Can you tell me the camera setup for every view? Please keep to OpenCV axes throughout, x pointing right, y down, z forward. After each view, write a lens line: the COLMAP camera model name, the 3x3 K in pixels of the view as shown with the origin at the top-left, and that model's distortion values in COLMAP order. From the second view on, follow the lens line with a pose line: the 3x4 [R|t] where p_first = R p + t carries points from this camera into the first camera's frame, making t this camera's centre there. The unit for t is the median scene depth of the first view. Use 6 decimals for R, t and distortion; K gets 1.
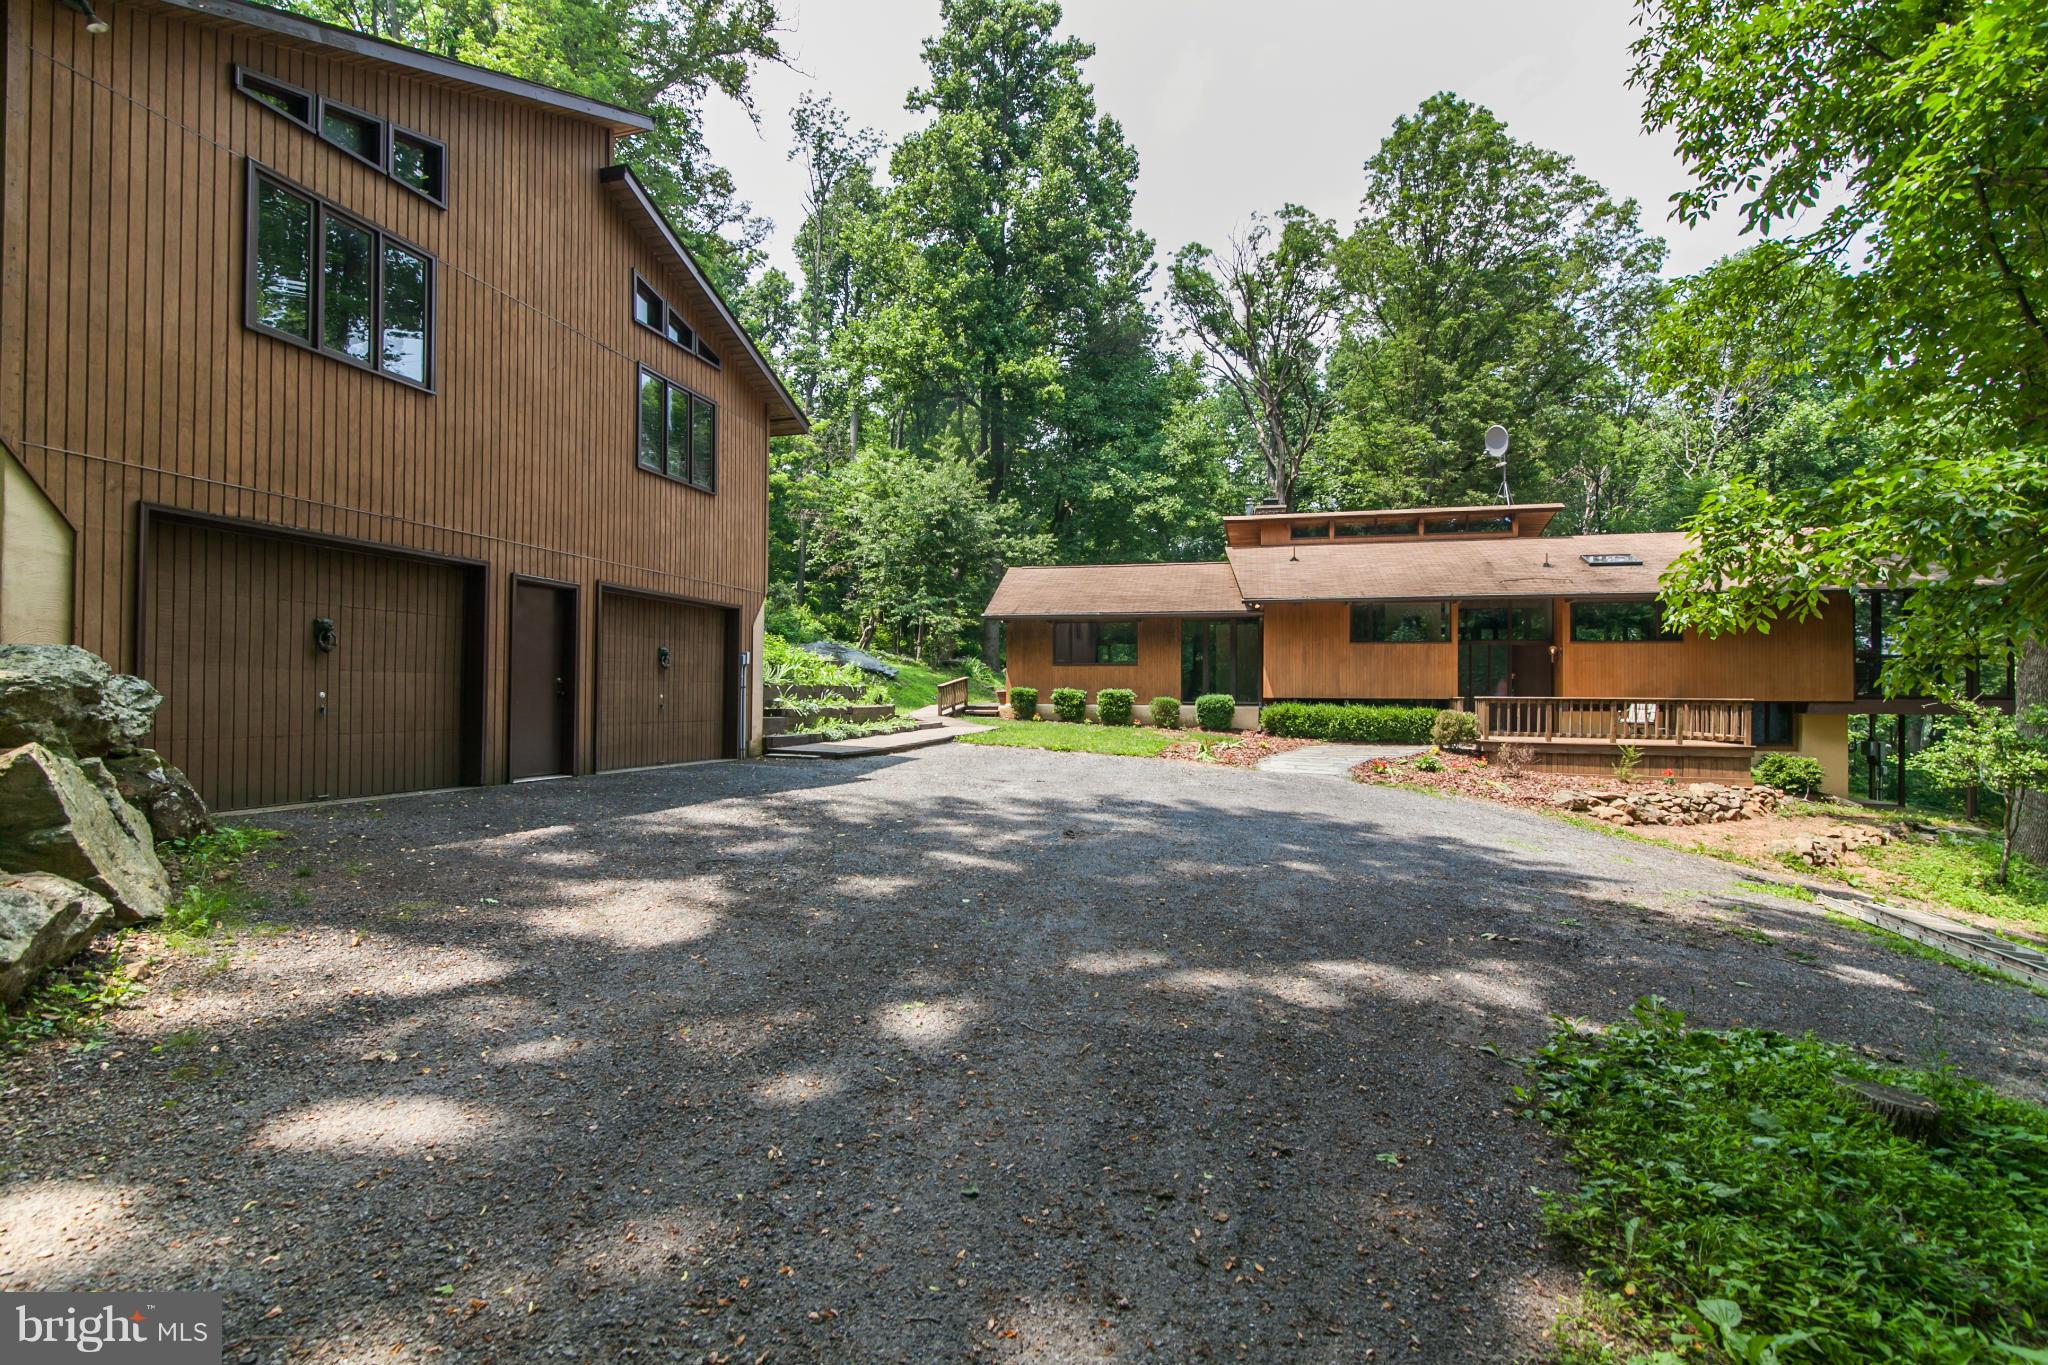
lens RADIAL K [[924.7, 0, 1015.6], [0, 924.7, 683.6], [0, 0, 1]] dist [-0.000572, -0.000063]
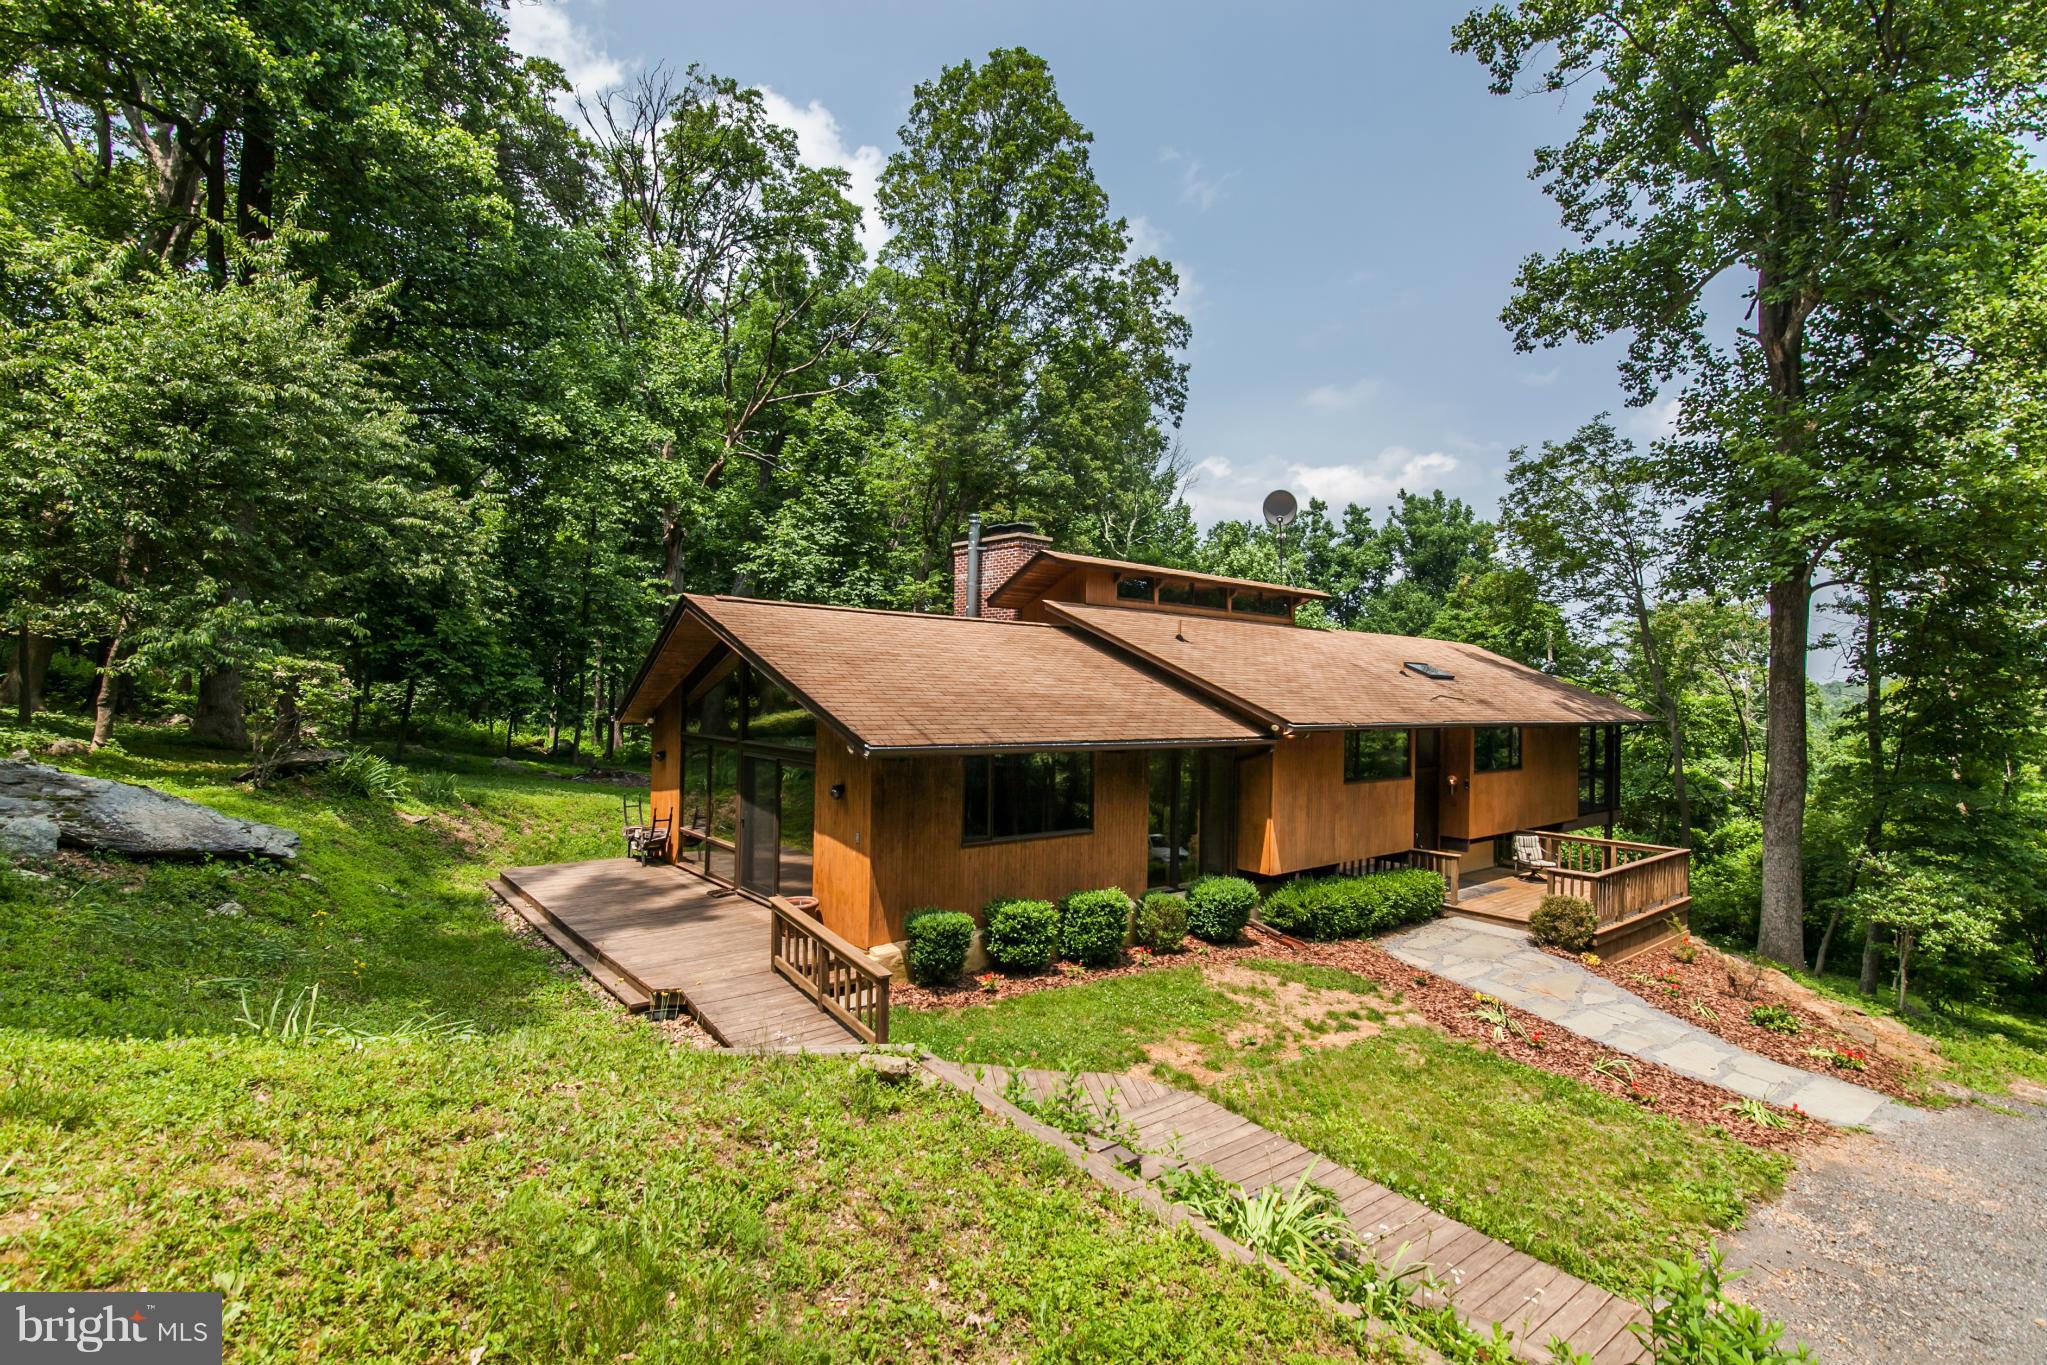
lens RADIAL K [[924.2, 0, 996.8], [0, 924.2, 684.4], [0, 0, 1]] dist [-0.000572, -0.000063]
pose [[0.606870, 0.006161, 0.794777, -0.331255], [-0.026452, 0.999573, 0.012449, -0.116550], [-0.794361, -0.028579, 0.606774, 0.776534]]
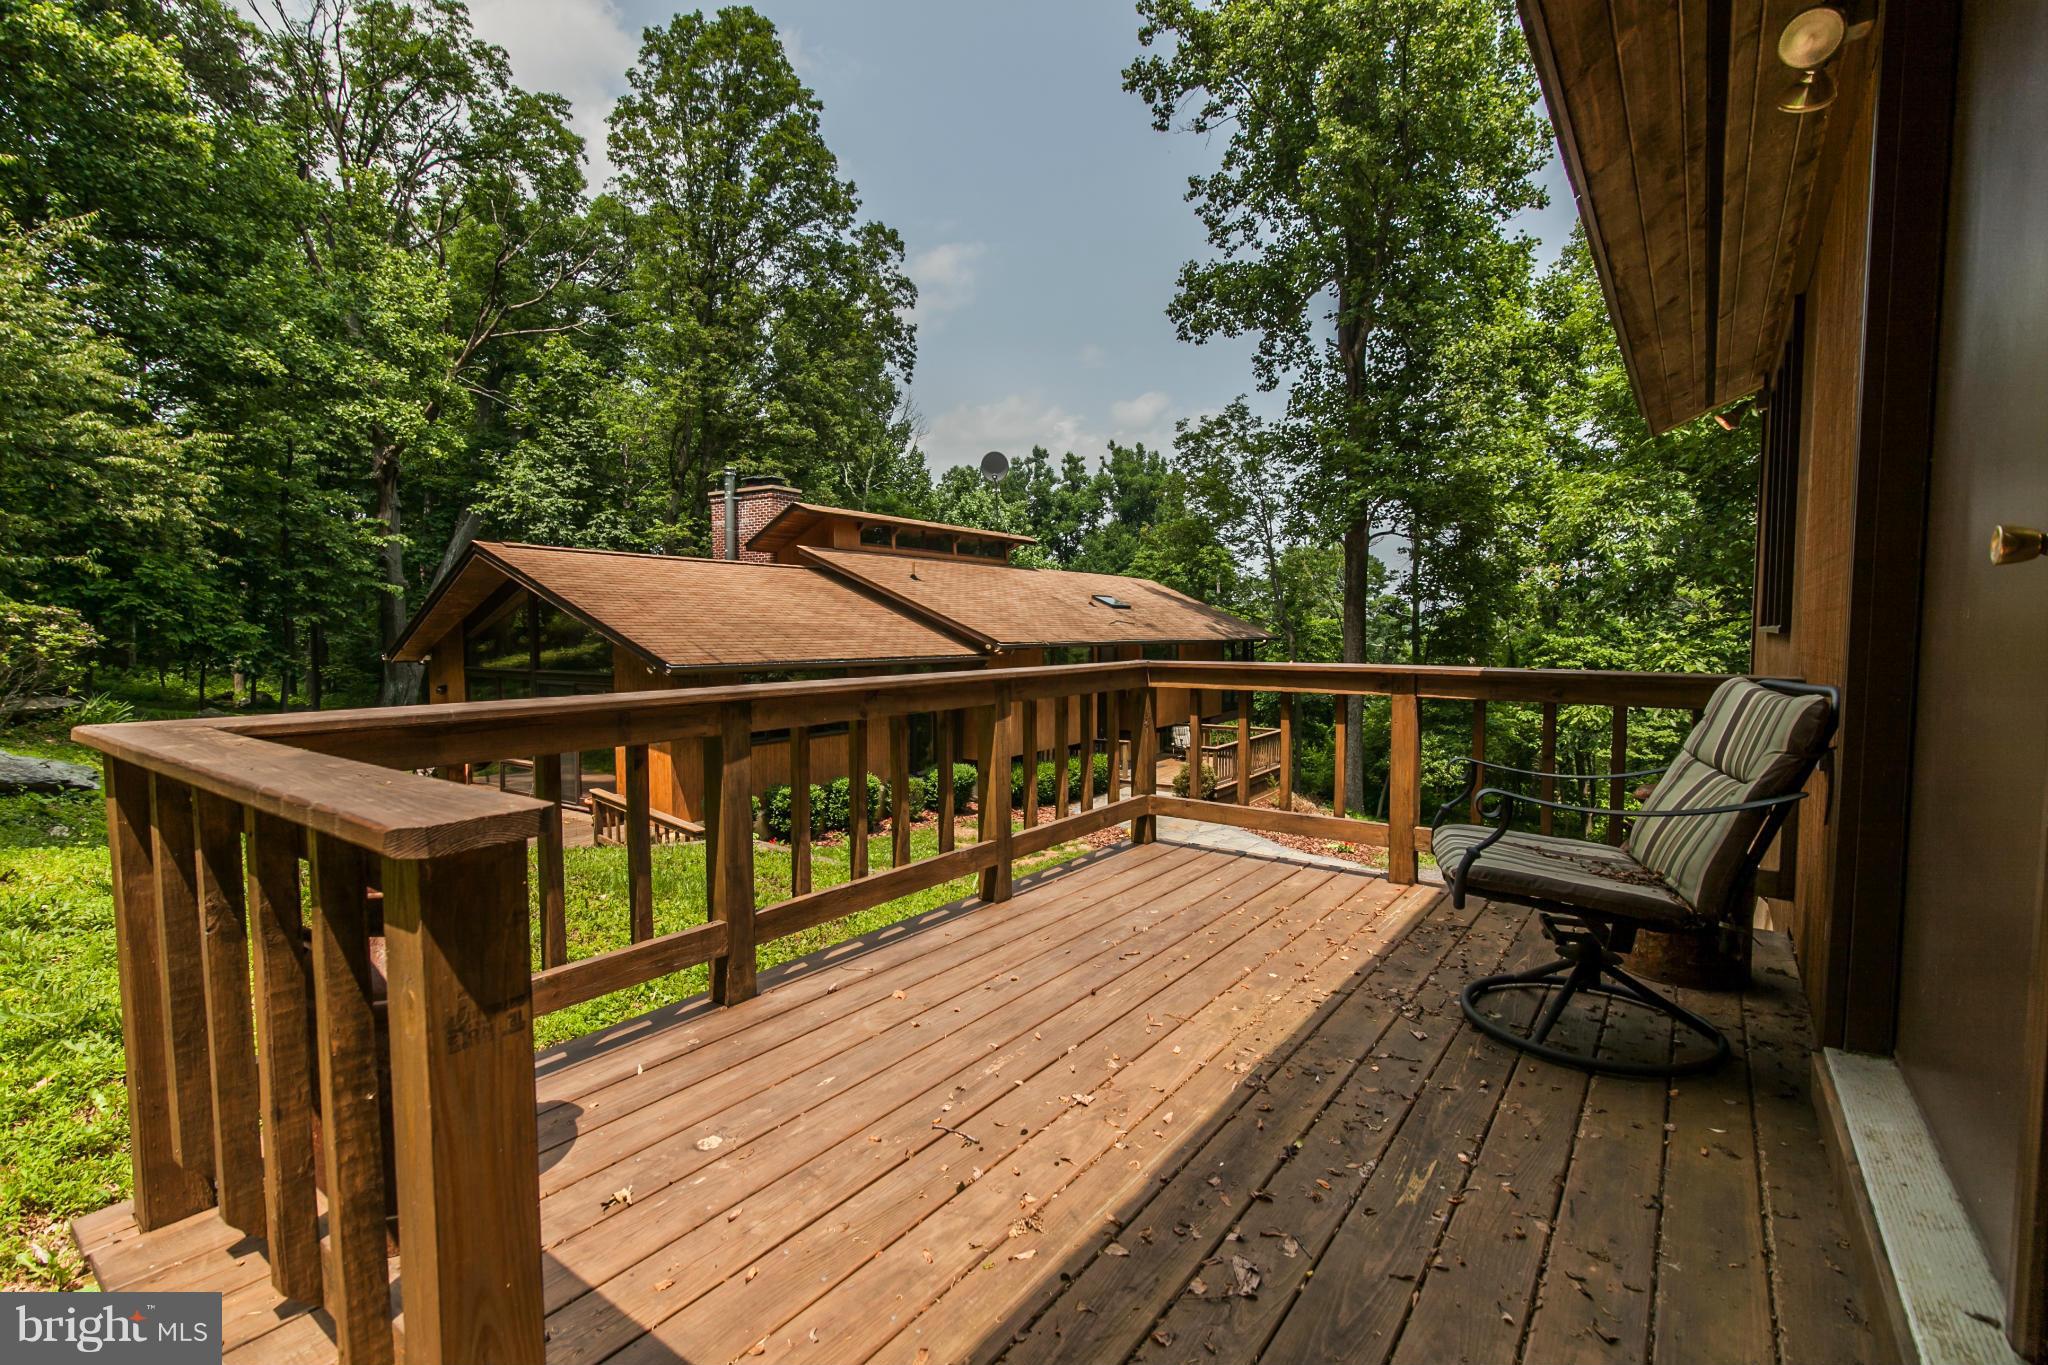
lens RADIAL K [[924.7, 0, 1021.4], [0, 924.7, 672.9], [0, 0, 1]] dist [-0.000572, -0.000063]
pose [[0.340924, -0.054739, 0.938496, -0.469446], [-0.007328, 0.998118, 0.060879, -0.110723], [-0.940062, -0.027632, 0.339882, 0.702716]]
